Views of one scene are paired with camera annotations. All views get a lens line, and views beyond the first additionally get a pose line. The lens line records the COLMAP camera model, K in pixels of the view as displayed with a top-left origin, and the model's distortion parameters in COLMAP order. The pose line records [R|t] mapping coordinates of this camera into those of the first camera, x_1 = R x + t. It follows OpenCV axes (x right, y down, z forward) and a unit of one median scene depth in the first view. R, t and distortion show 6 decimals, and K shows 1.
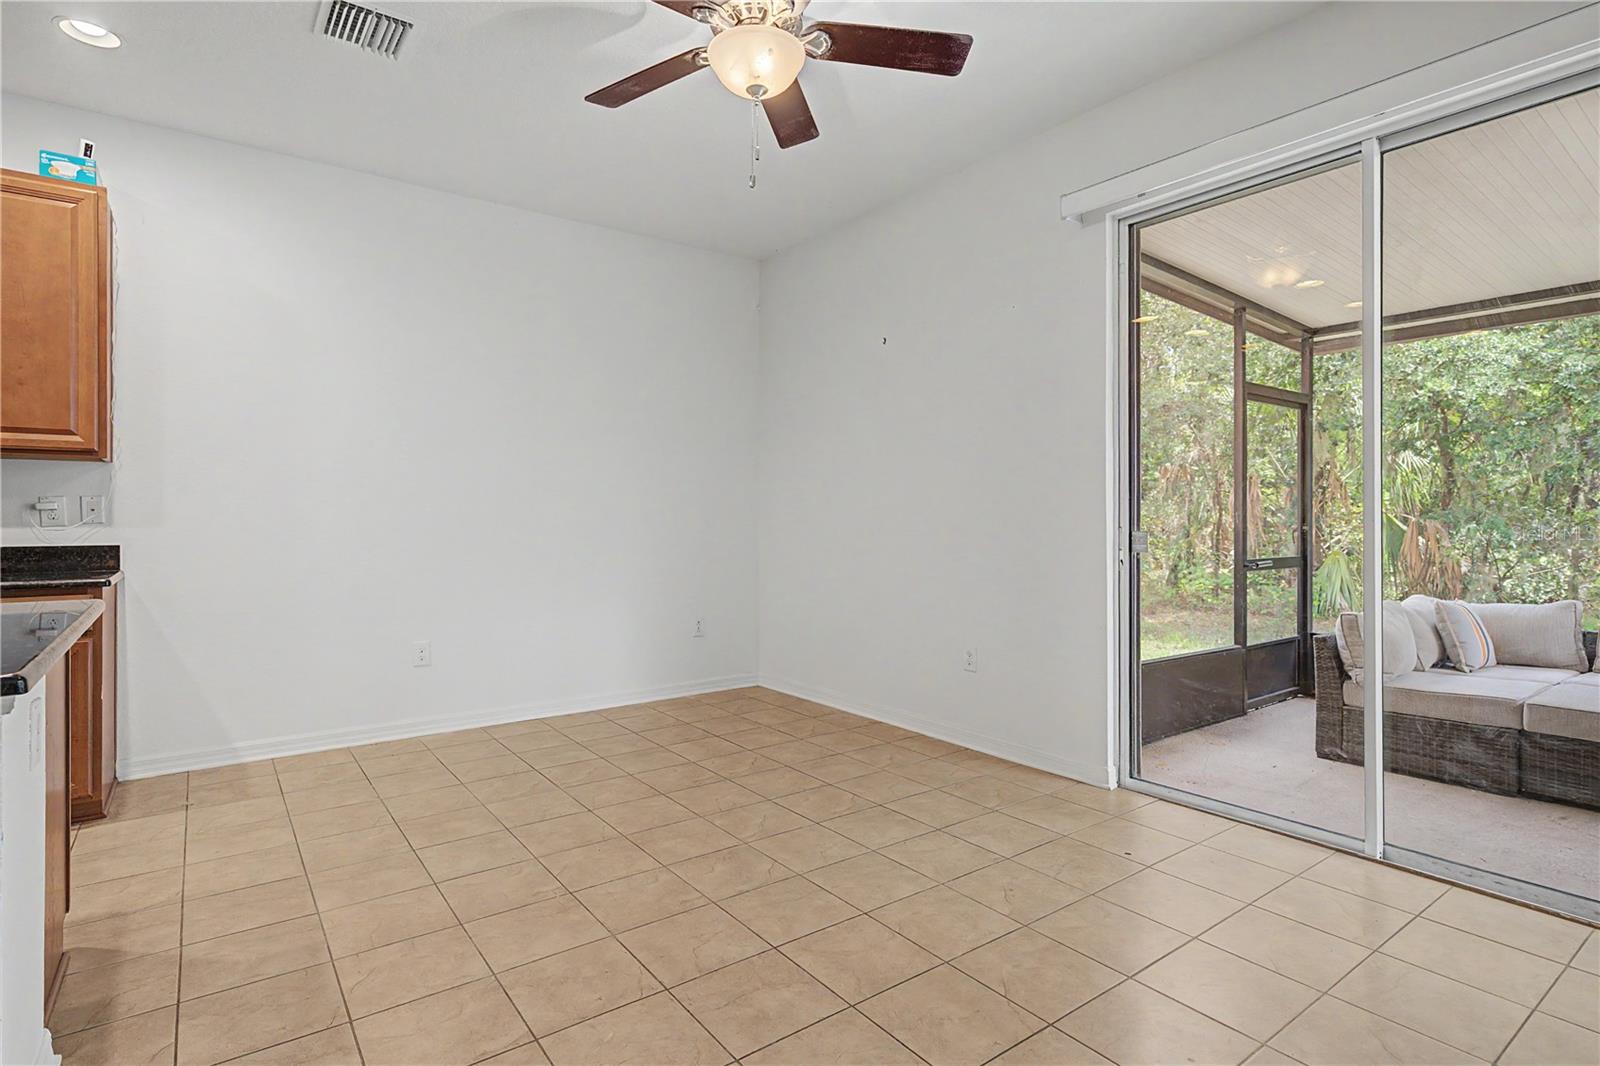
lens RADIAL K [[811.2, 0, 794.3], [0, 811.2, 516.3], [0, 0, 1]] dist [0.001987, -0.002693]
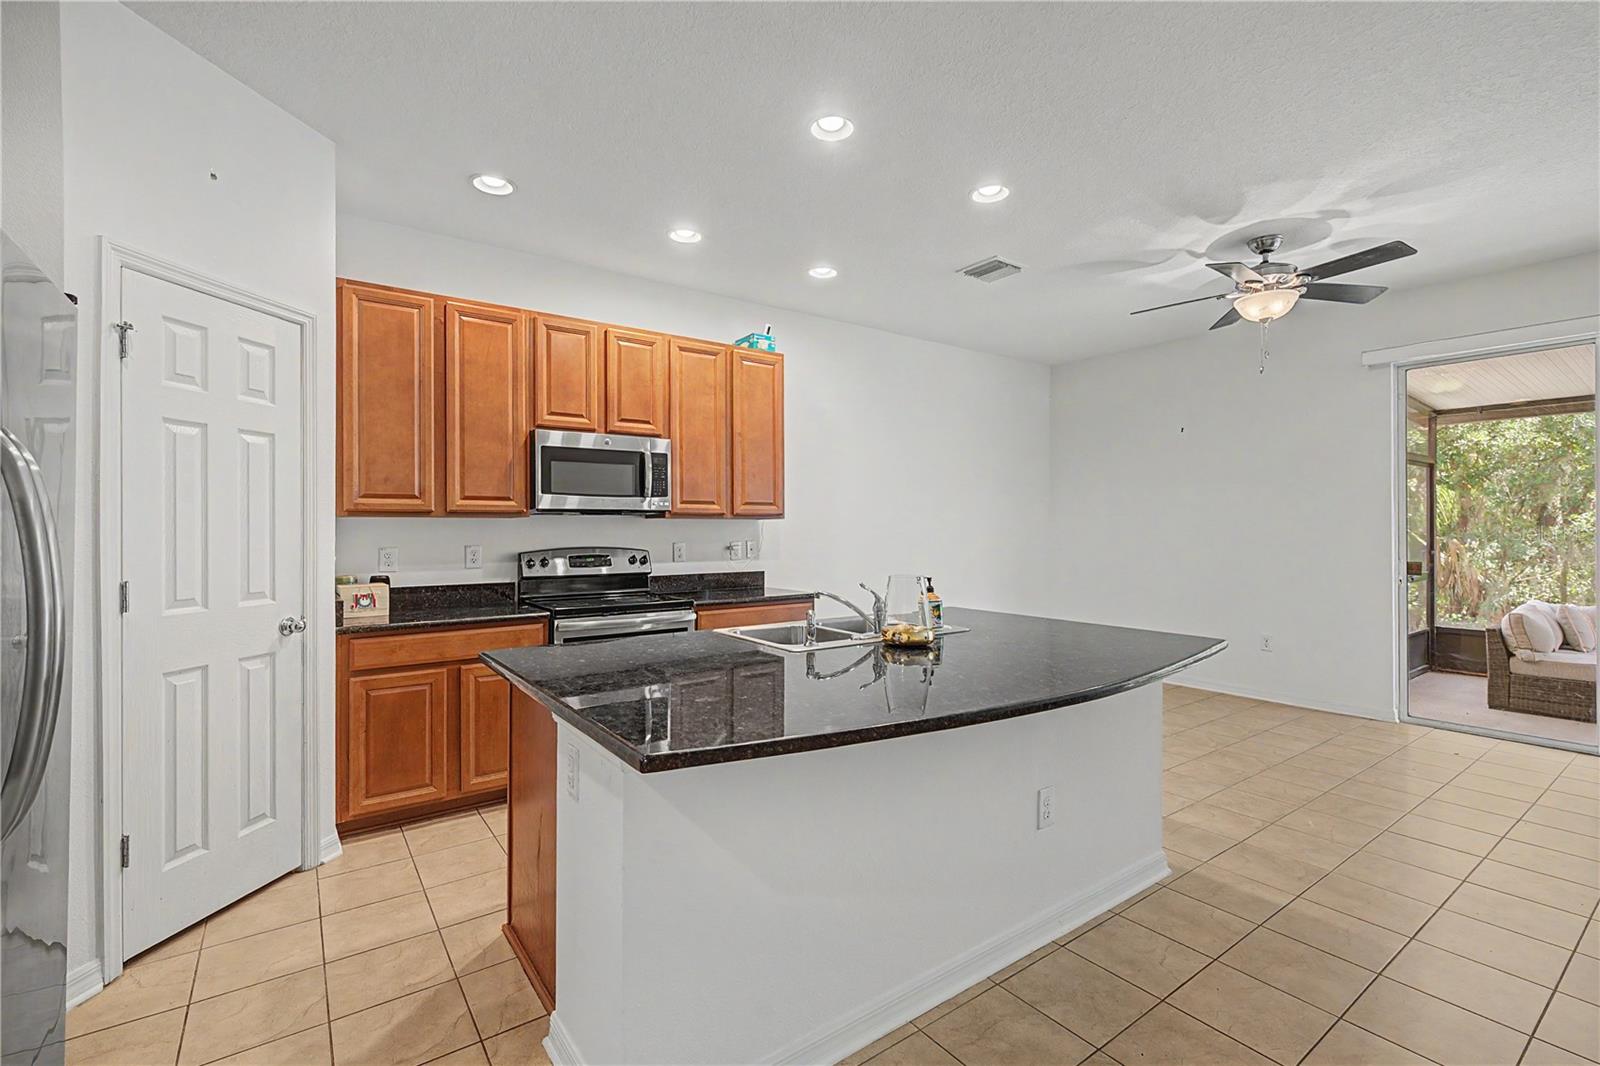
lens RADIAL K [[705.9, 0, 791.8], [0, 705.9, 528.4], [0, 0, 1]] dist [0.002209, -0.002388]
pose [[0.999850, -0.001945, -0.017228, -0.776023], [0.001981, 0.999996, 0.002120, -0.053666], [0.017224, -0.002154, 0.999849, -0.411980]]
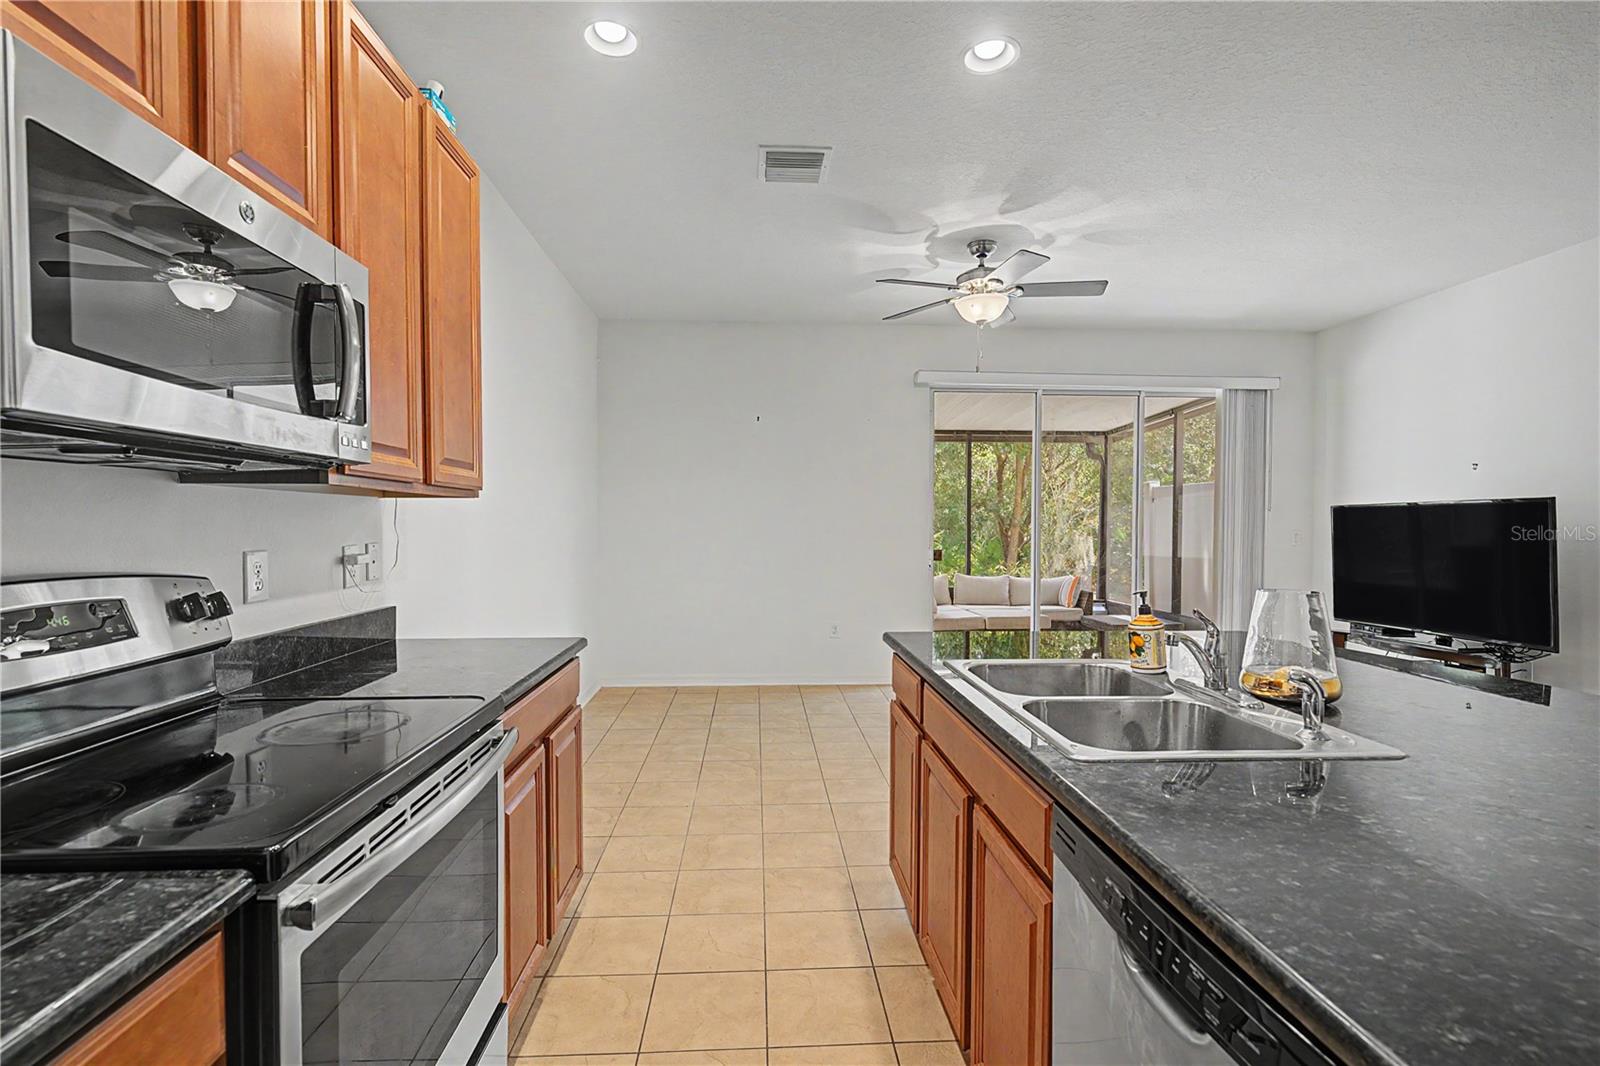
lens RADIAL K [[735.2, 0, 796.1], [0, 735.2, 541.8], [0, 0, 1]] dist [0.009075, 0.000530]
pose [[0.546470, -0.019391, 0.837254, -1.245638], [-0.005107, 0.999636, 0.026485, -0.047208], [-0.837463, -0.018749, 0.546173, 0.313501]]
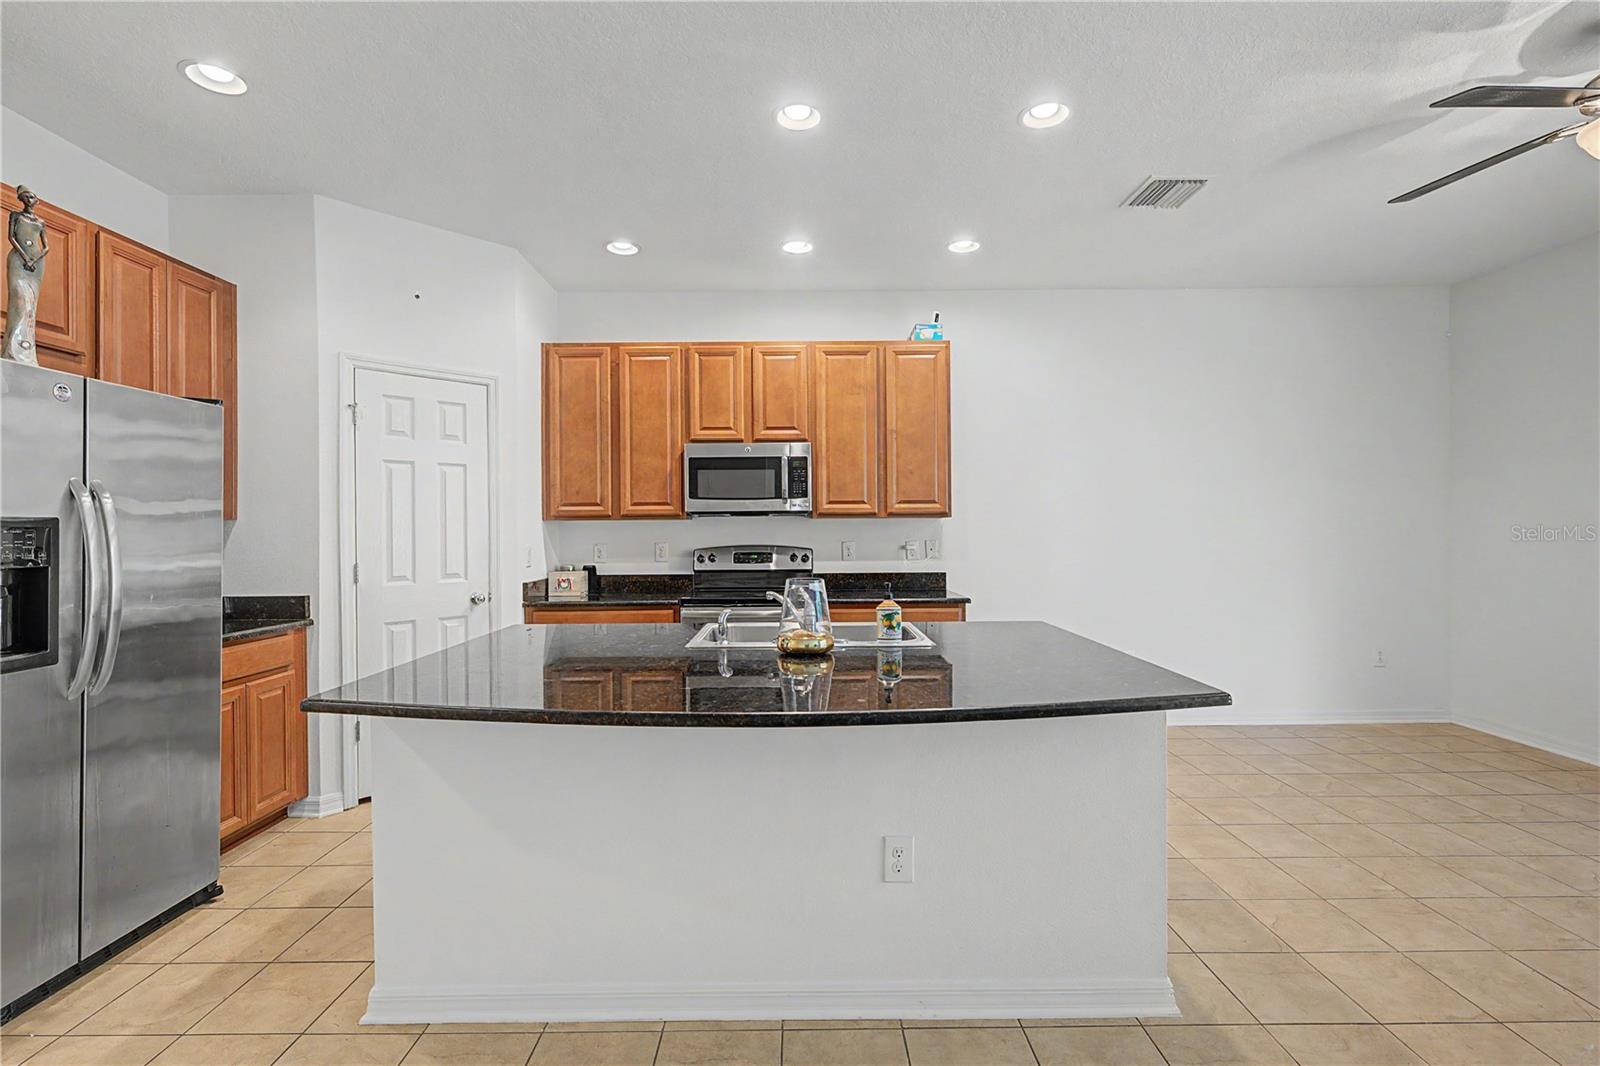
lens RADIAL K [[705.9, 0, 797.1], [0, 705.9, 531.4], [0, 0, 1]] dist [0.002209, -0.002388]
pose [[0.805394, -0.002577, -0.592734, -0.279626], [0.007804, 0.999950, 0.006257, -0.053473], [0.592689, -0.009665, 0.805374, -0.239075]]
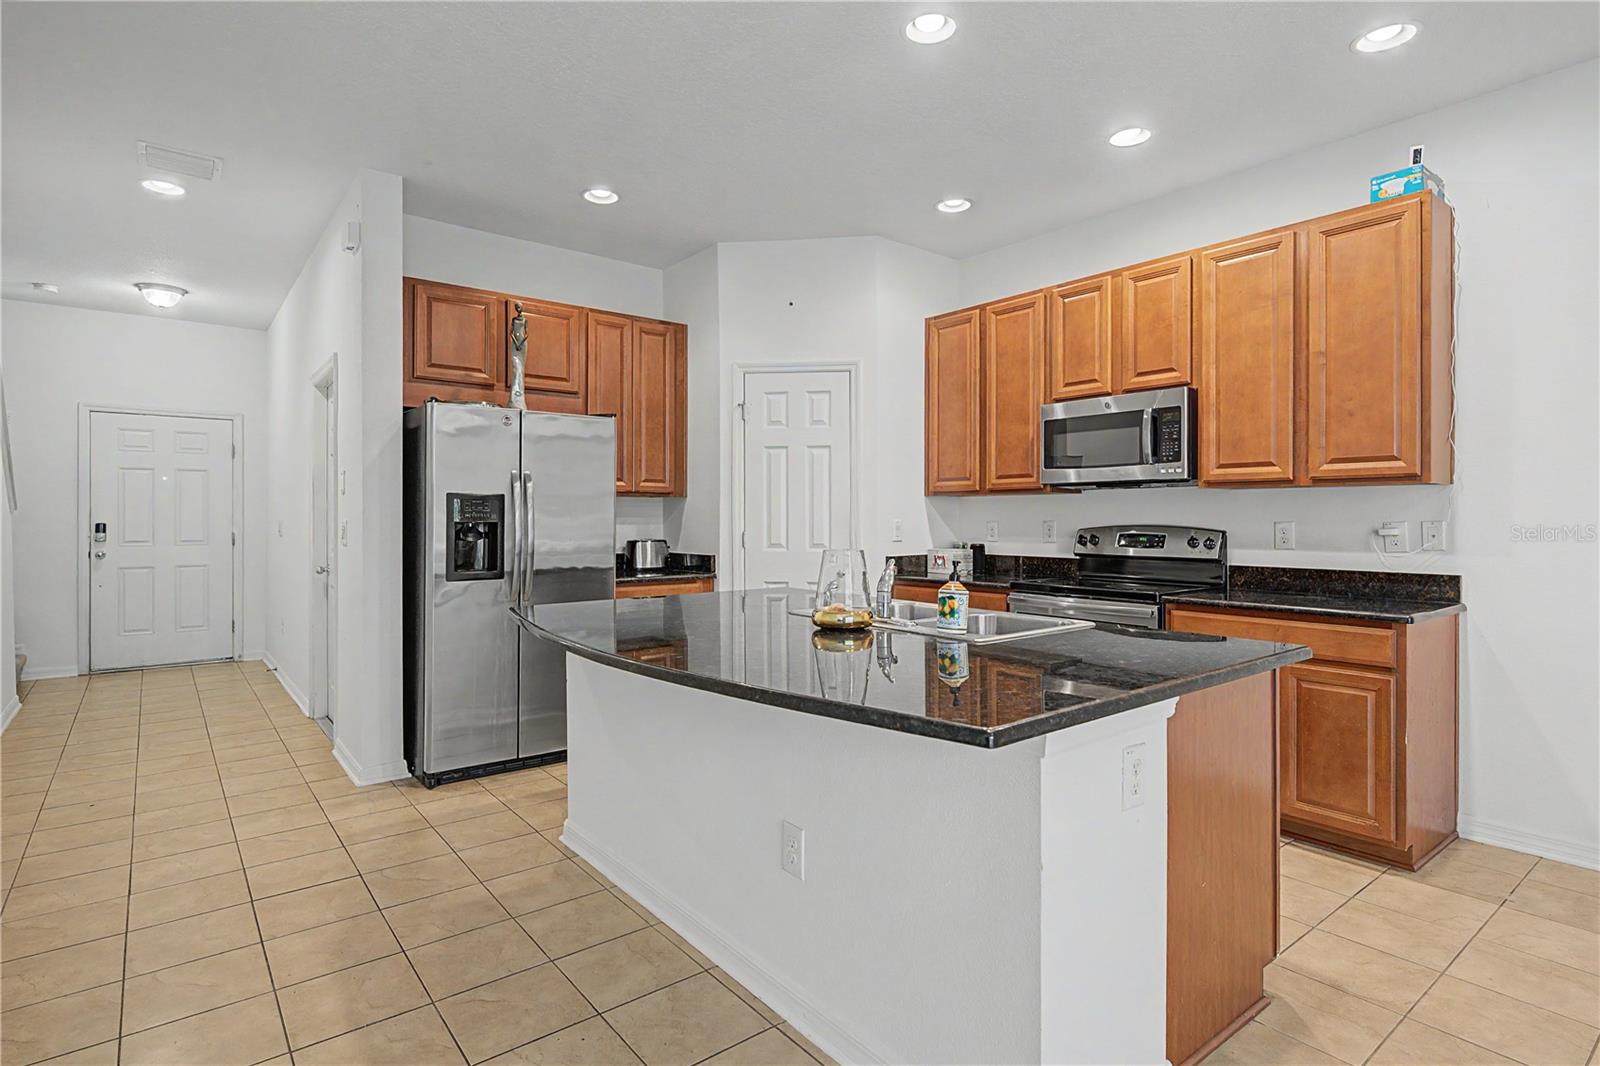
lens RADIAL K [[811.2, 0, 801.9], [0, 811.2, 520.8], [0, 0, 1]] dist [0.001987, -0.002693]
pose [[0.036756, 0.004625, -0.999314, 0.044998], [0.002514, 0.999986, 0.004721, -0.032693], [0.999321, -0.002686, 0.036744, 0.242649]]
